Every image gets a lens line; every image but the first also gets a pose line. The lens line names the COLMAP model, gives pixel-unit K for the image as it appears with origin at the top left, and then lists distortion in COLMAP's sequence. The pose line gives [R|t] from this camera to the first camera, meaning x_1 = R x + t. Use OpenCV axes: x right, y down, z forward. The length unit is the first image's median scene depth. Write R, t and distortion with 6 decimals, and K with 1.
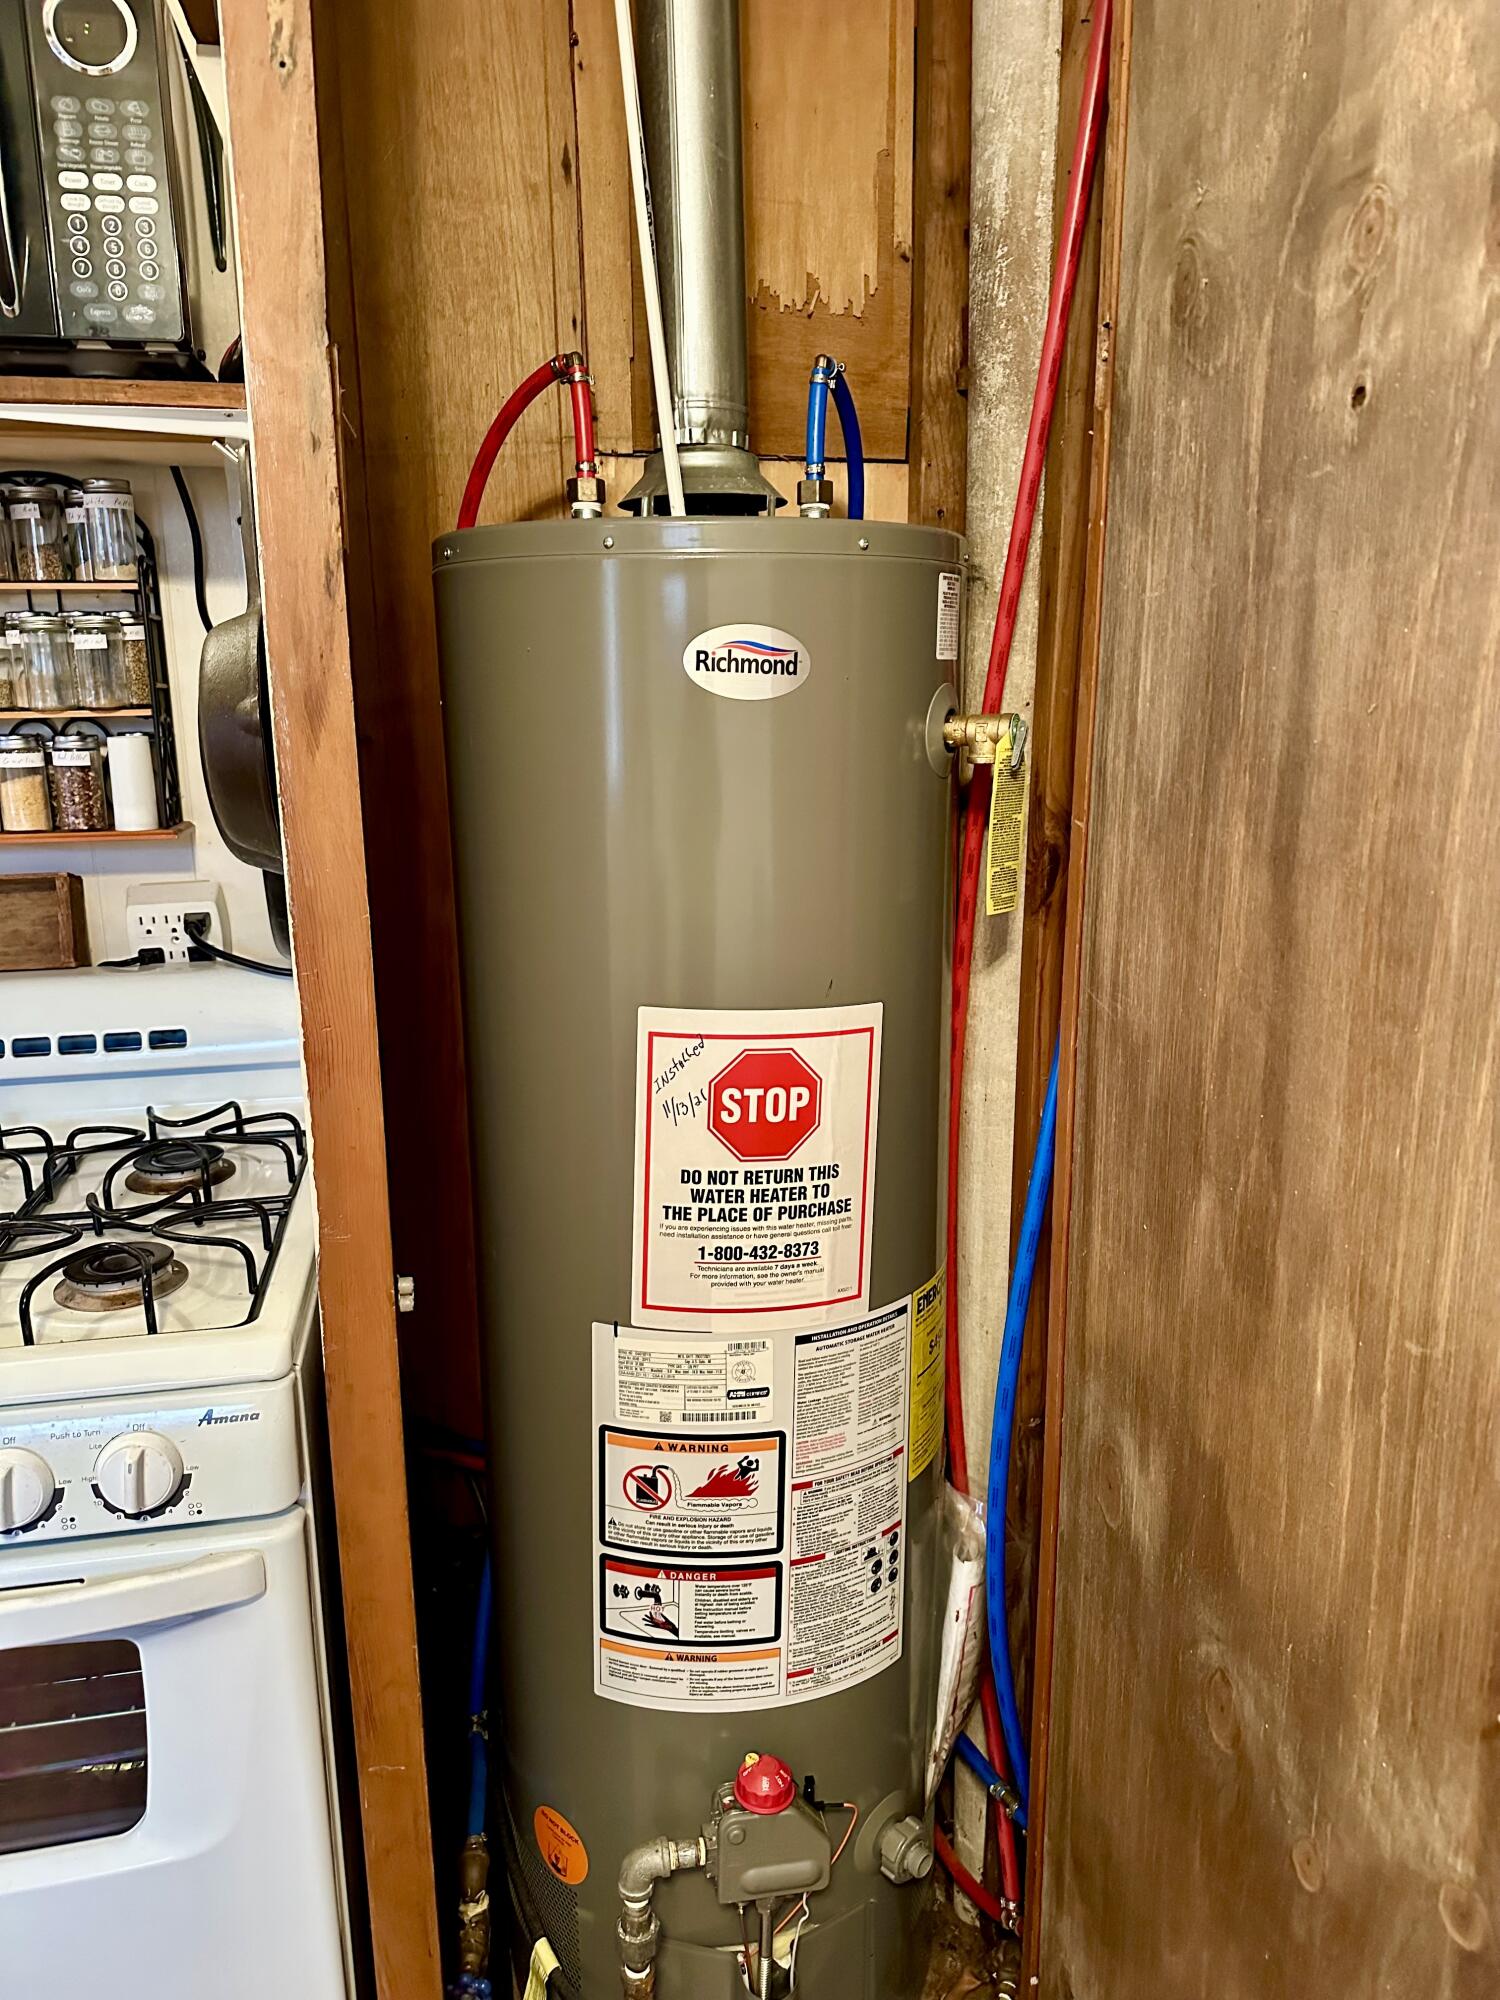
lens RADIAL K [[1445.7, 0, 742.8], [0, 1445.7, 1011.1], [0, 0, 1]] dist [0.001036, -0.001786]
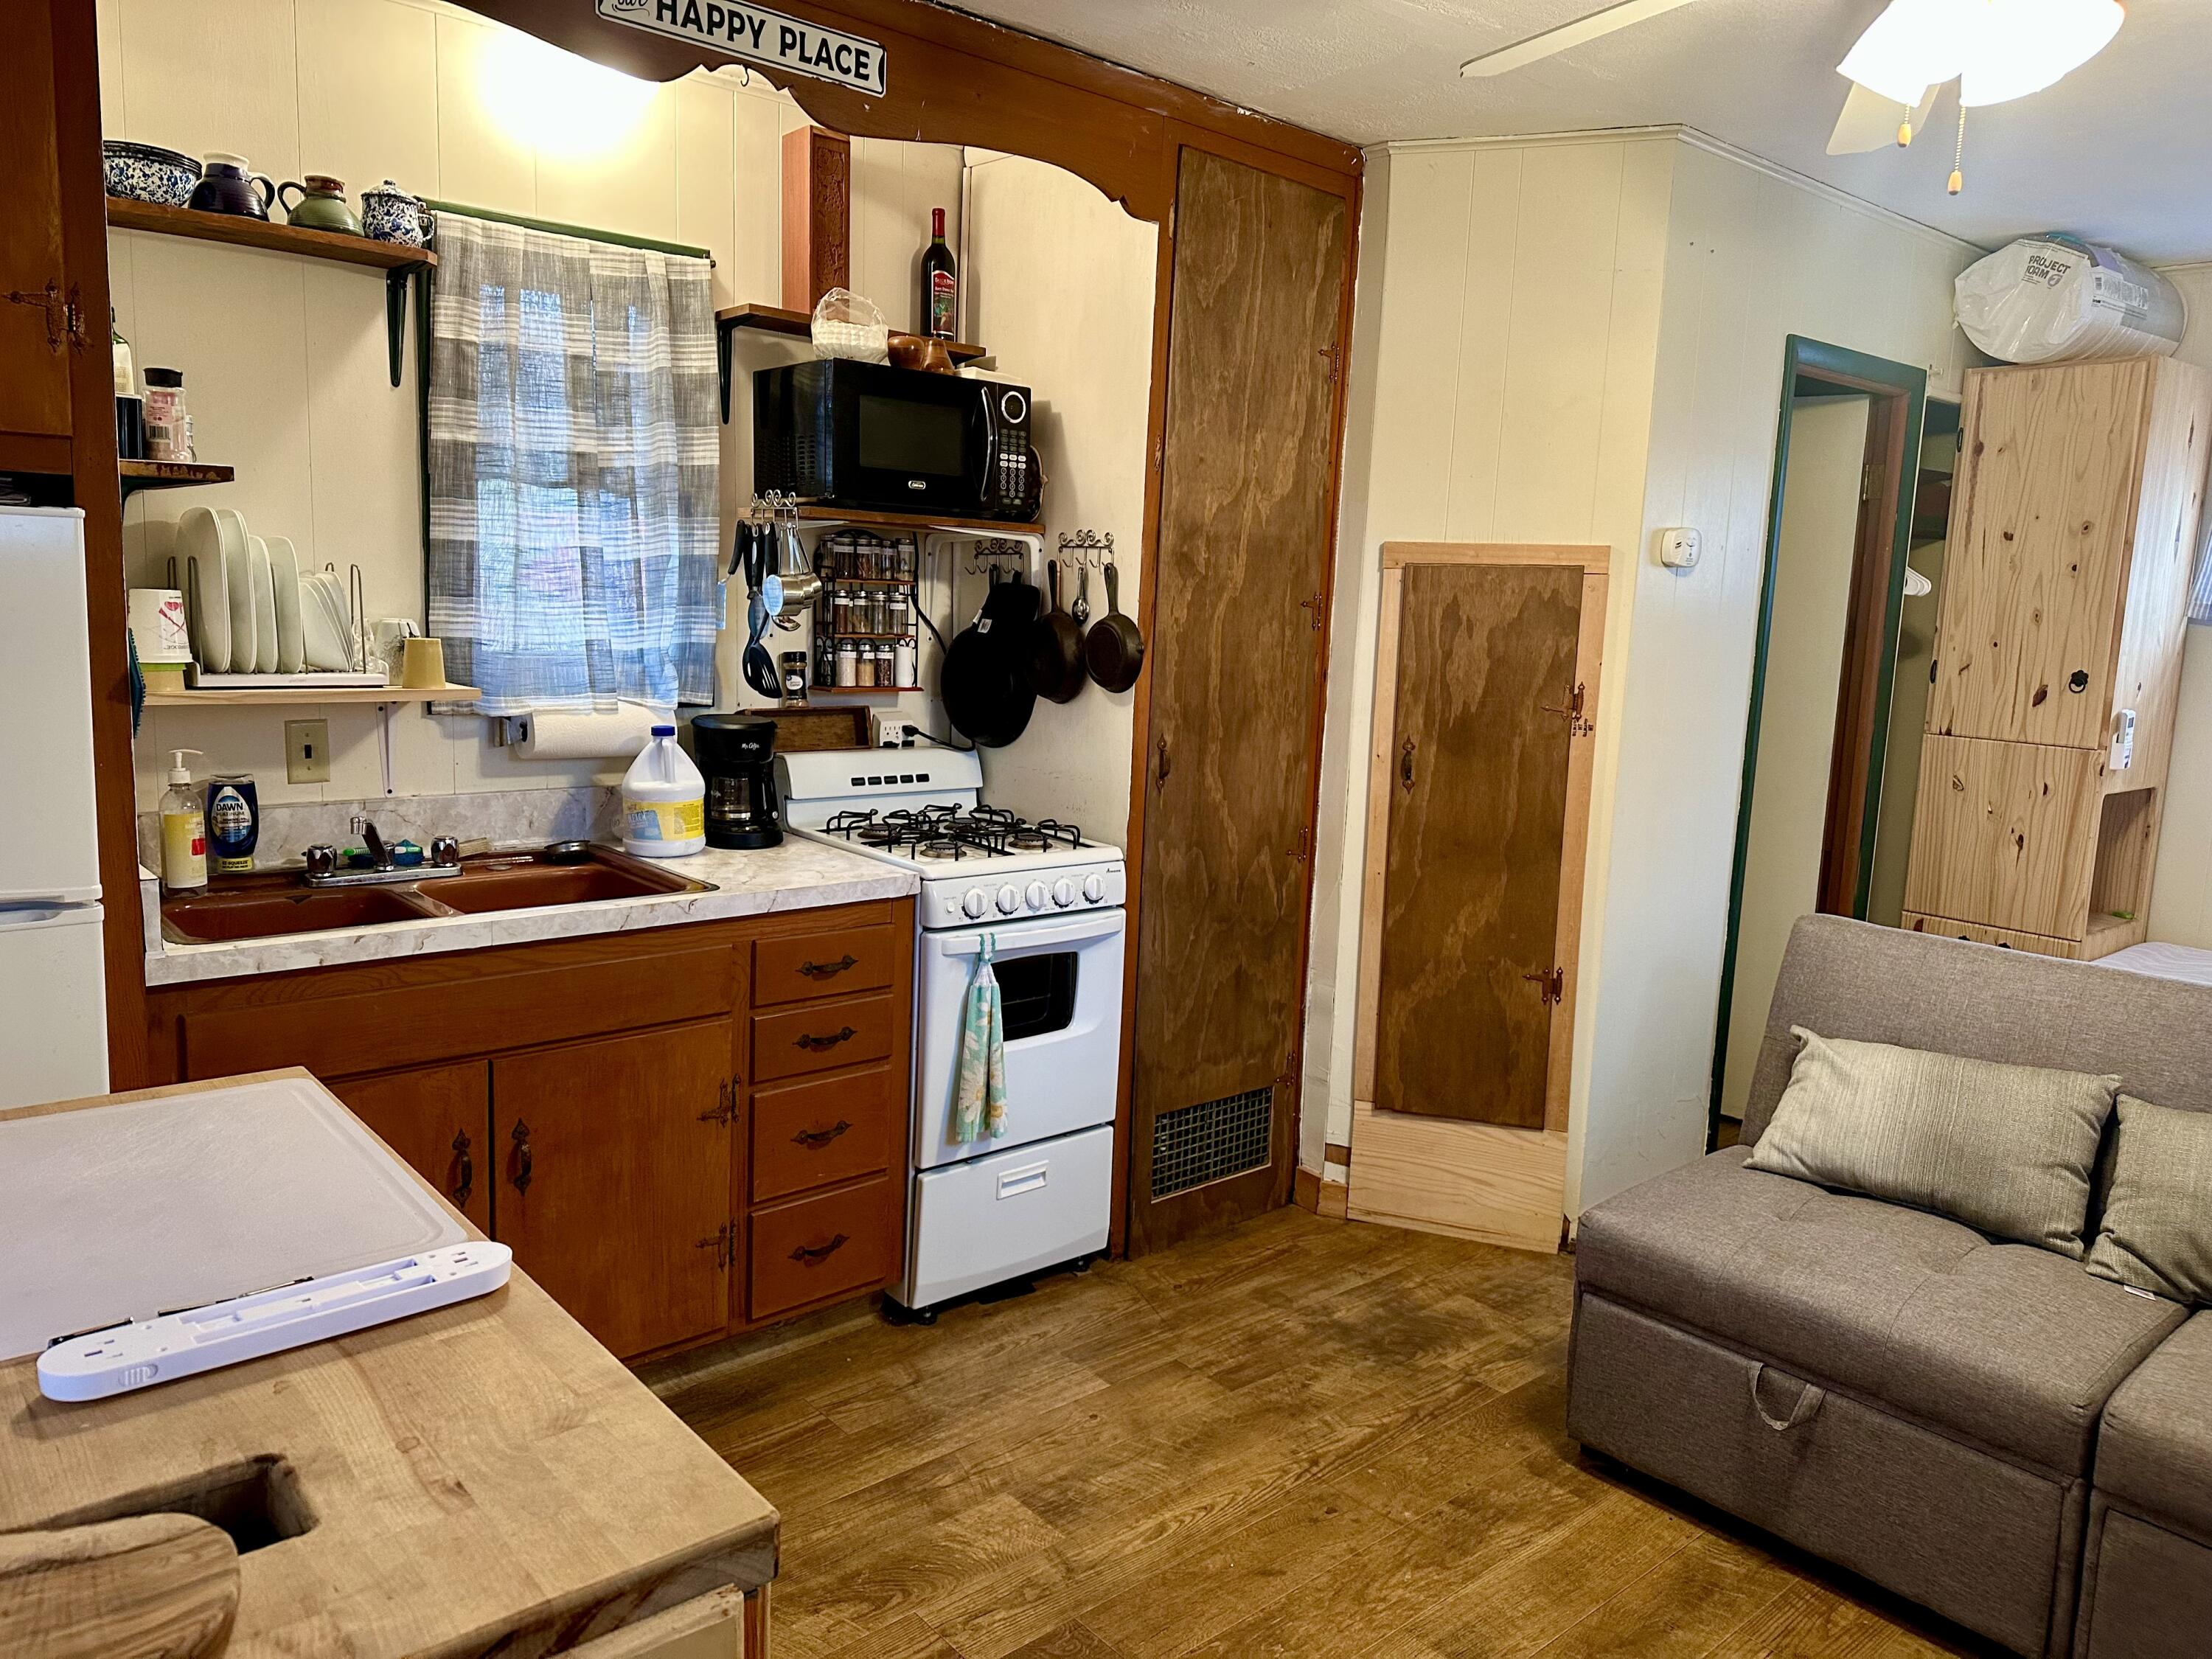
lens RADIAL K [[1540.5, 0, 1104.0], [0, 1540.5, 815.4], [0, 0, 1]] dist [0.070260, -0.083877]
pose [[0.868566, -0.024766, 0.494953, -1.385785], [0.062921, 0.996179, -0.060571, 0.250418], [-0.491562, 0.083753, 0.866806, -1.279371]]
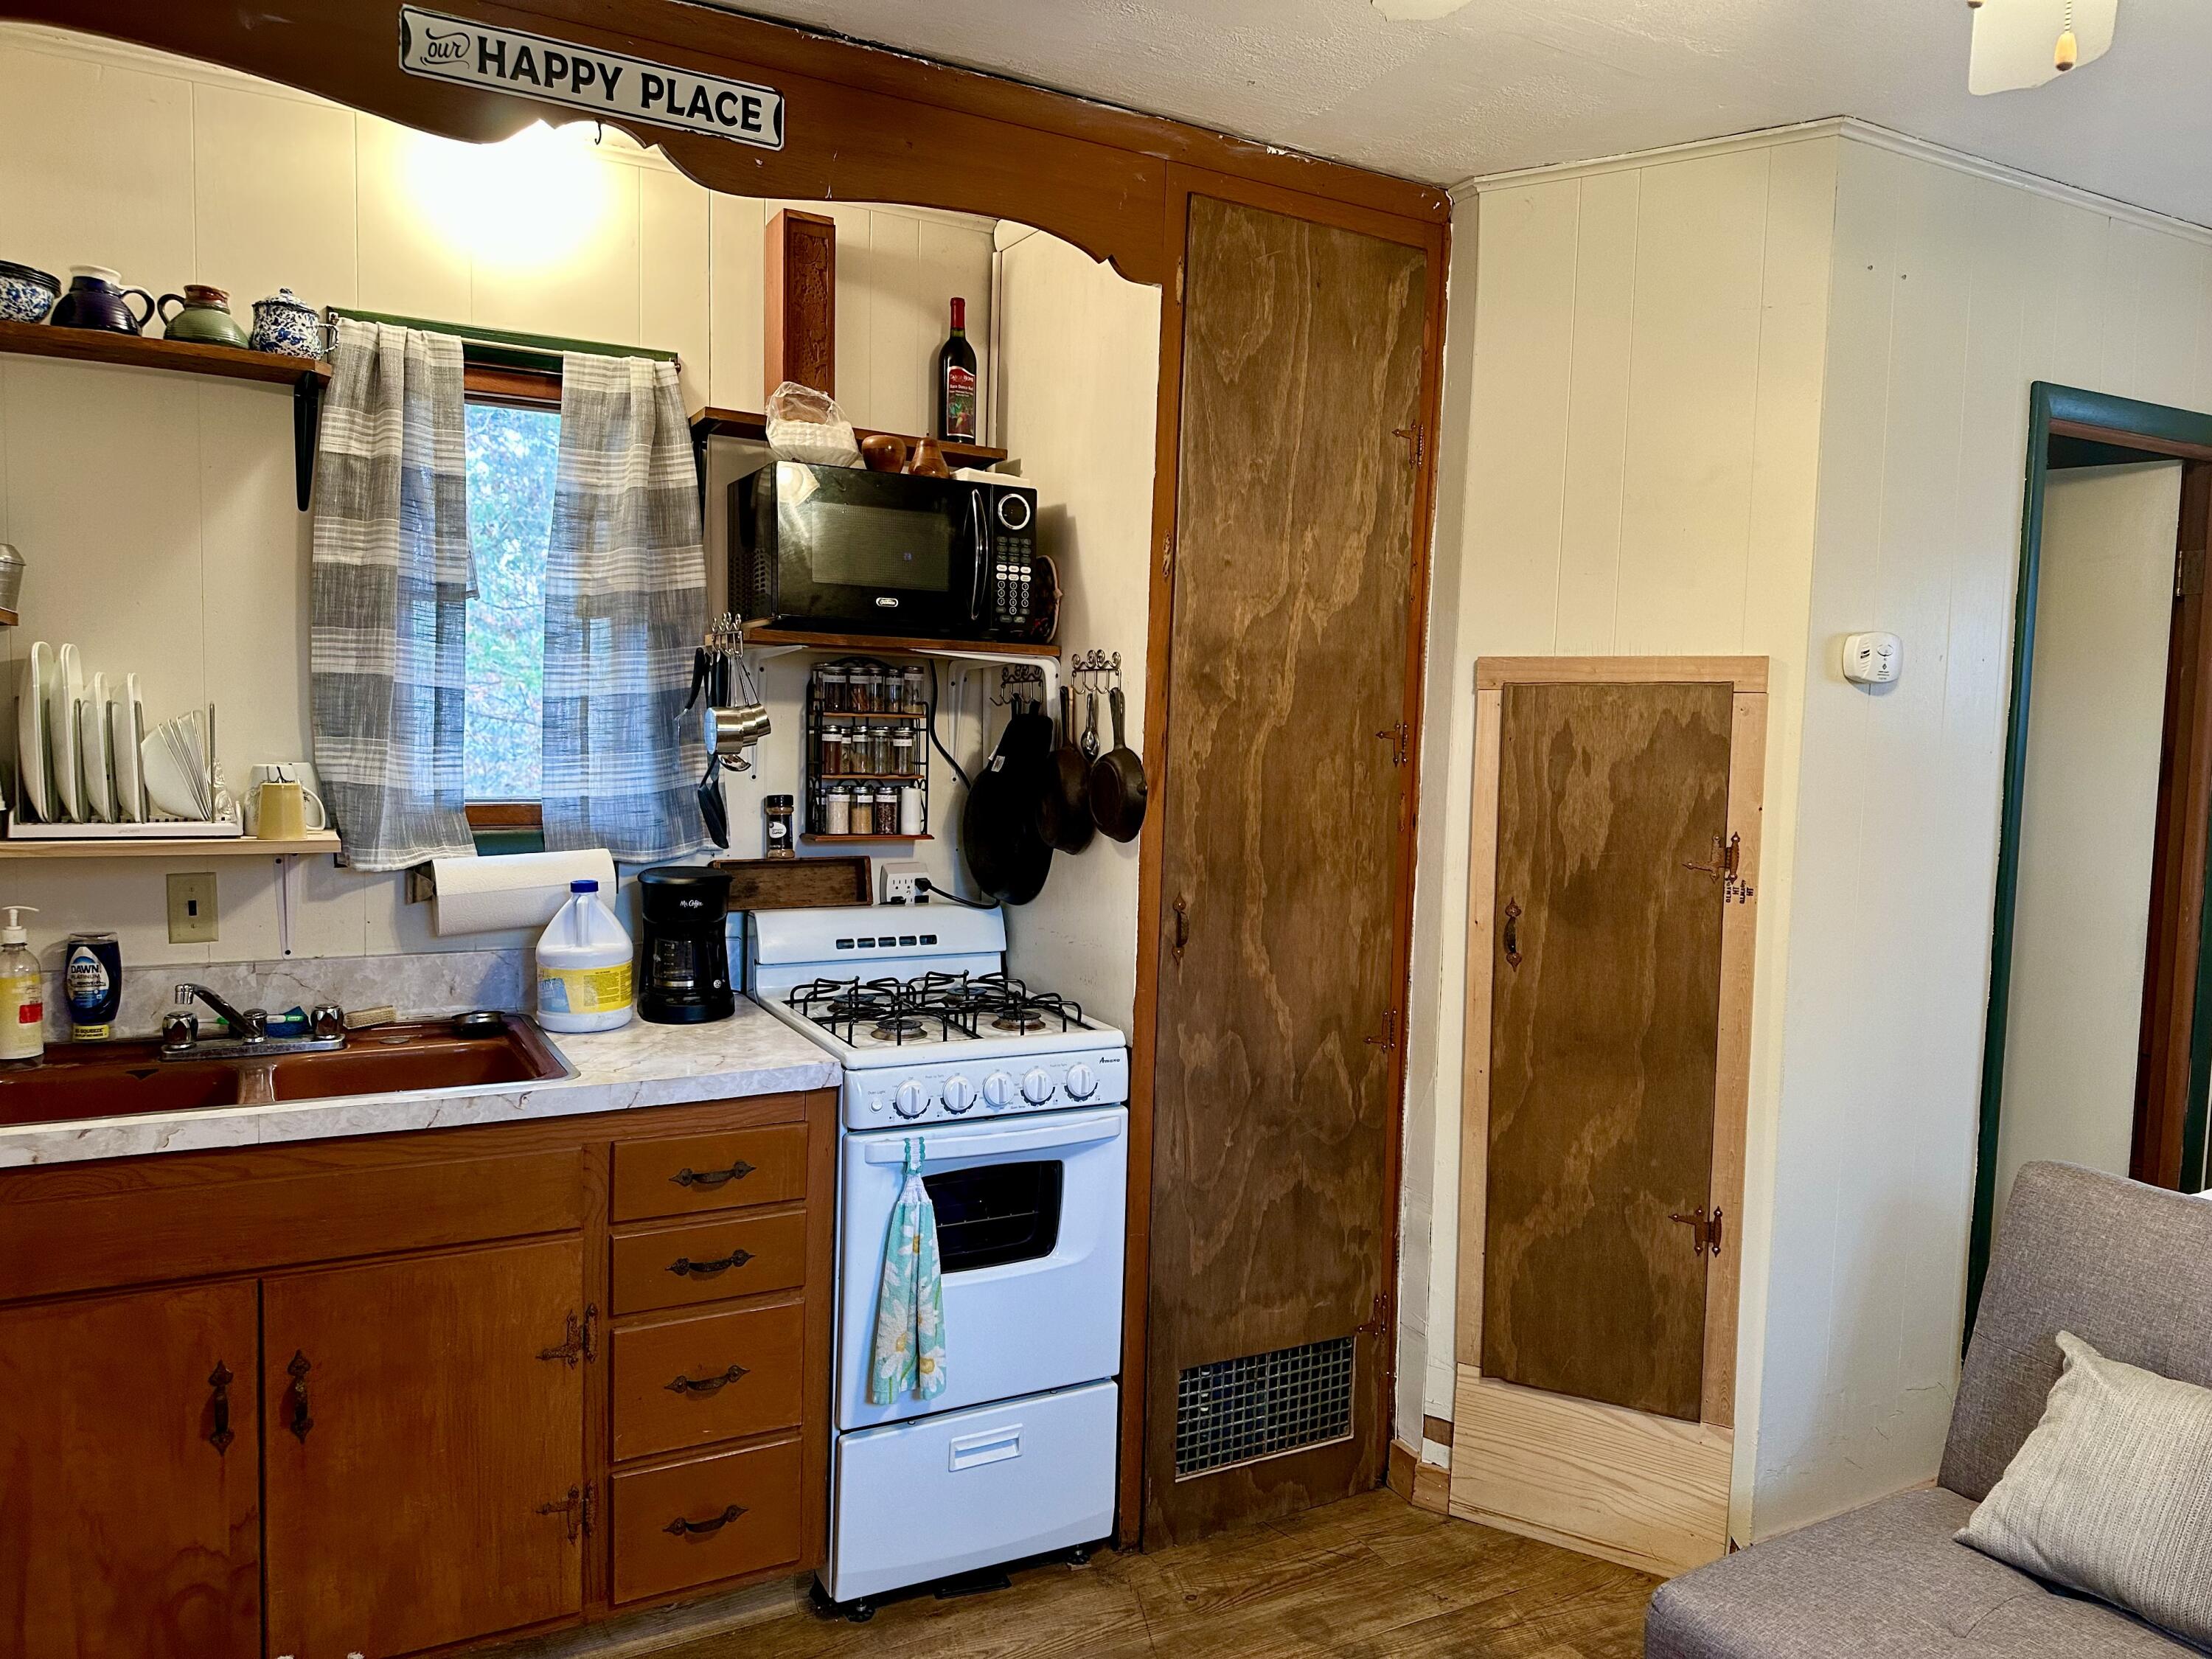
lens RADIAL K [[1540.5, 0, 1113.0], [0, 1540.5, 835.7], [0, 0, 1]] dist [0.070260, -0.083877]
pose [[0.954075, 0.016665, 0.299103, -0.804484], [0.029295, 0.988476, -0.148518, 0.202874], [-0.298132, 0.150459, 0.942592, -1.099303]]
